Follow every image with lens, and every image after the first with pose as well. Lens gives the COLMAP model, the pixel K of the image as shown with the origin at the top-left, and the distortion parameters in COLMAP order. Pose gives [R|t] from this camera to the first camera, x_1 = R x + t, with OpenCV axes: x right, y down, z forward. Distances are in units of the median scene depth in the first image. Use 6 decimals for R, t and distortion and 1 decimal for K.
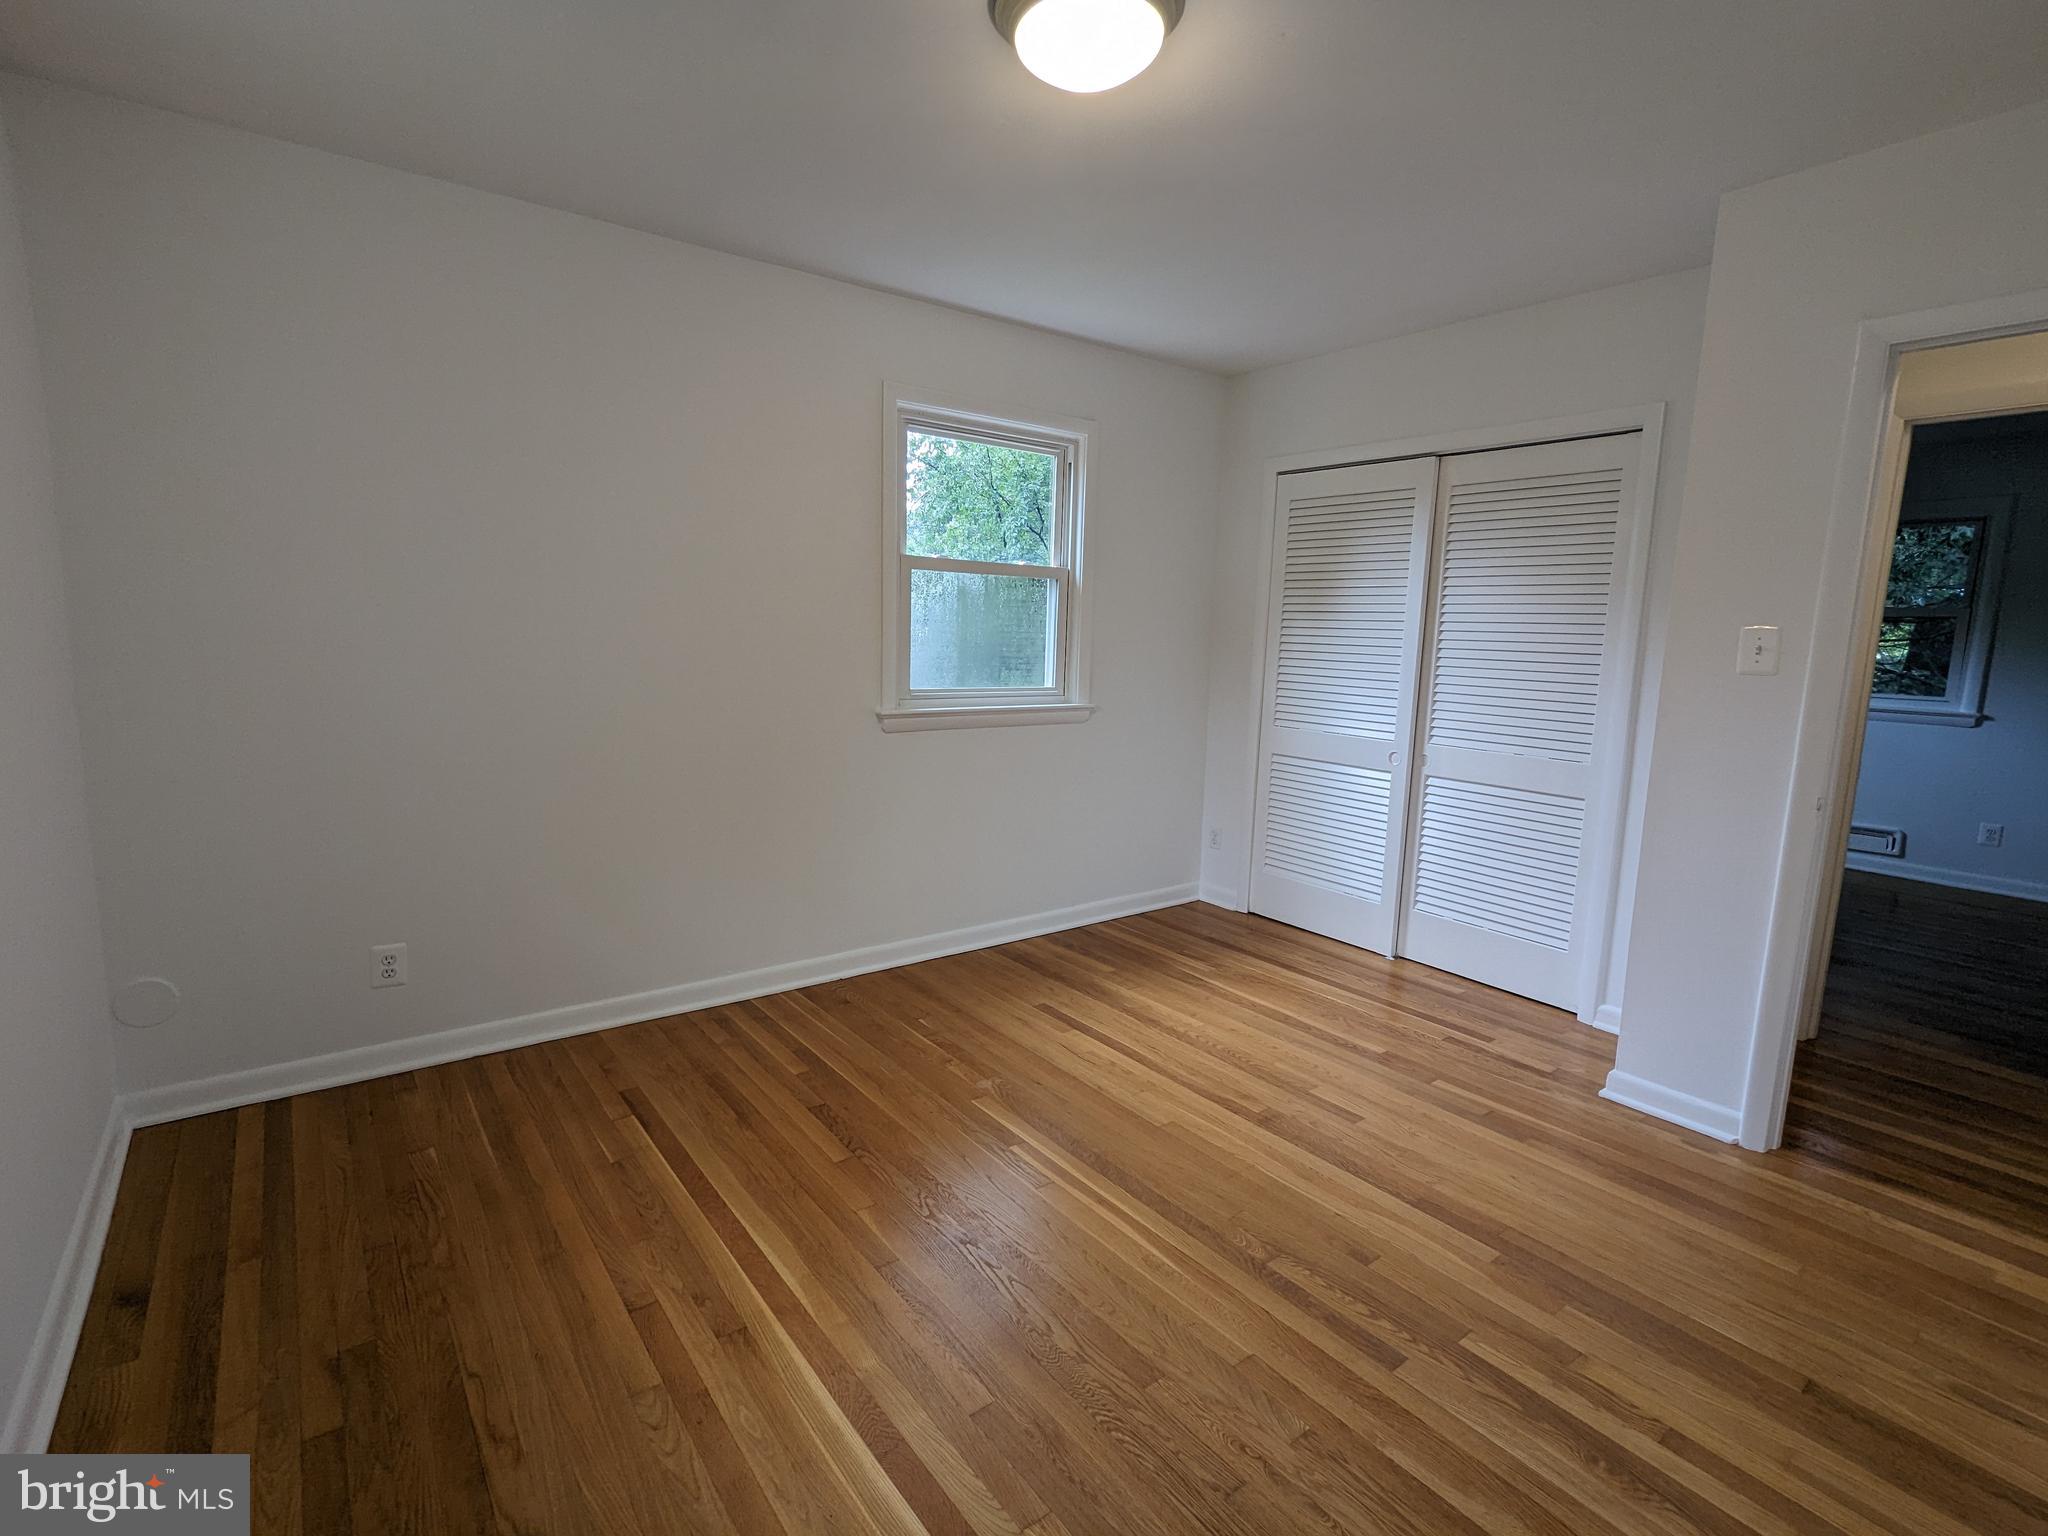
lens RADIAL K [[972.1, 0, 1027.1], [0, 972.1, 771.2], [0, 0, 1]] dist [-0.004413, 0.003880]
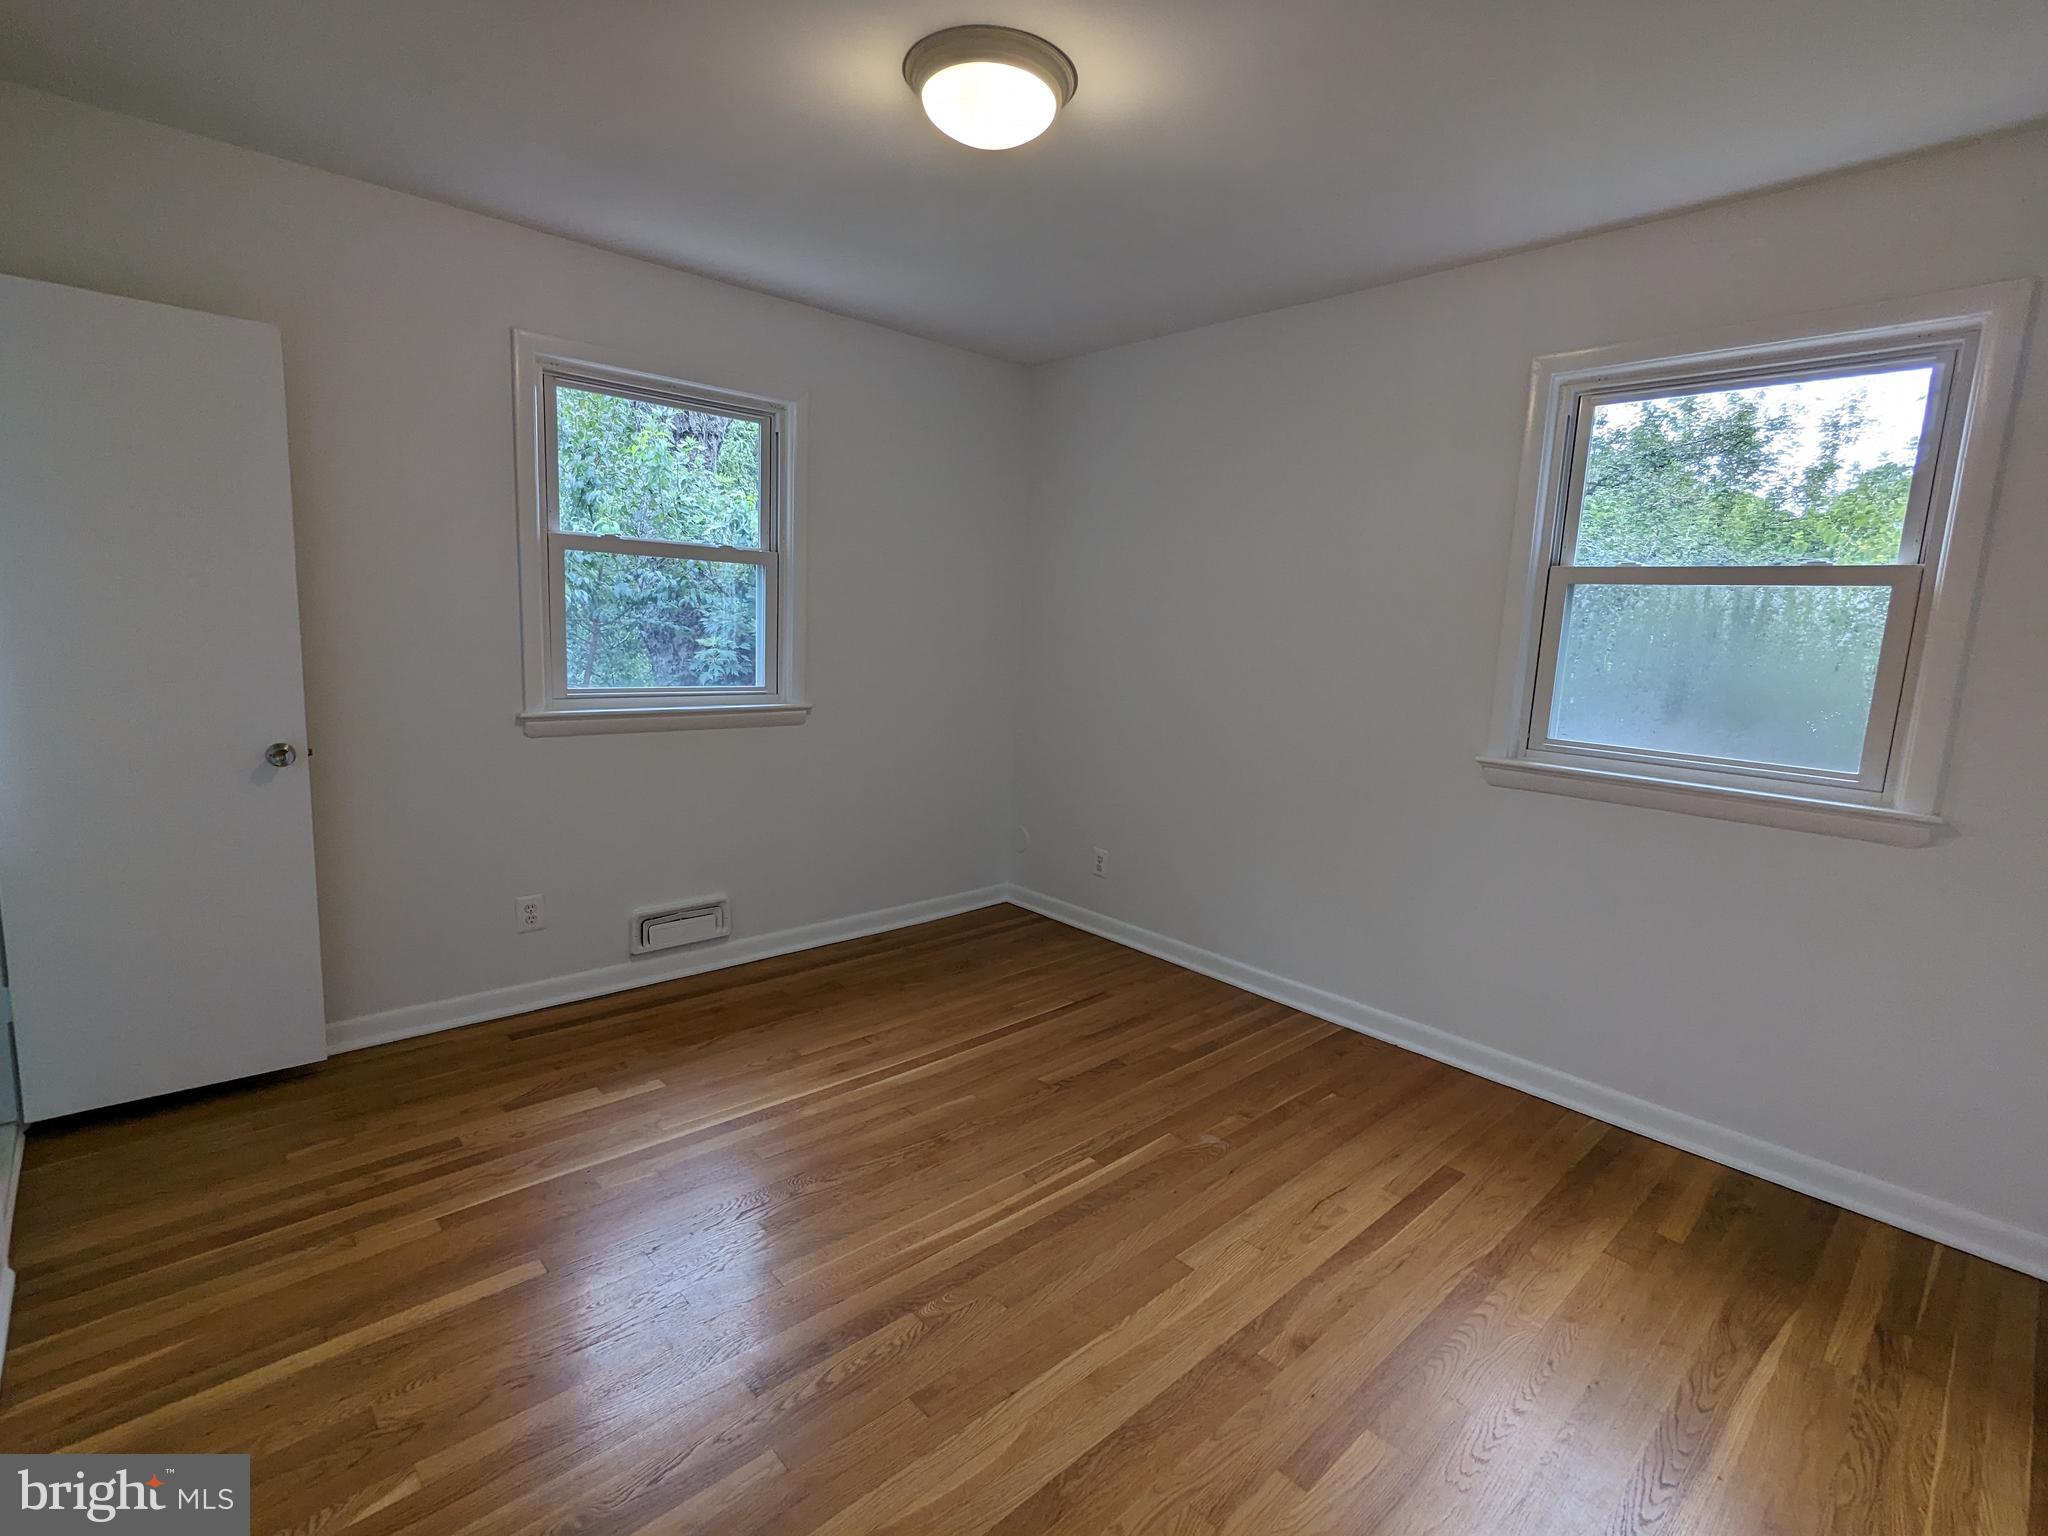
lens RADIAL K [[972.1, 0, 1060.8], [0, 972.1, 762.9], [0, 0, 1]] dist [-0.004413, 0.003880]
pose [[0.107798, 0.128573, -0.985824, 0.821856], [-0.181933, 0.977408, 0.107581, -0.112989], [0.977384, 0.167757, 0.128754, 0.664848]]
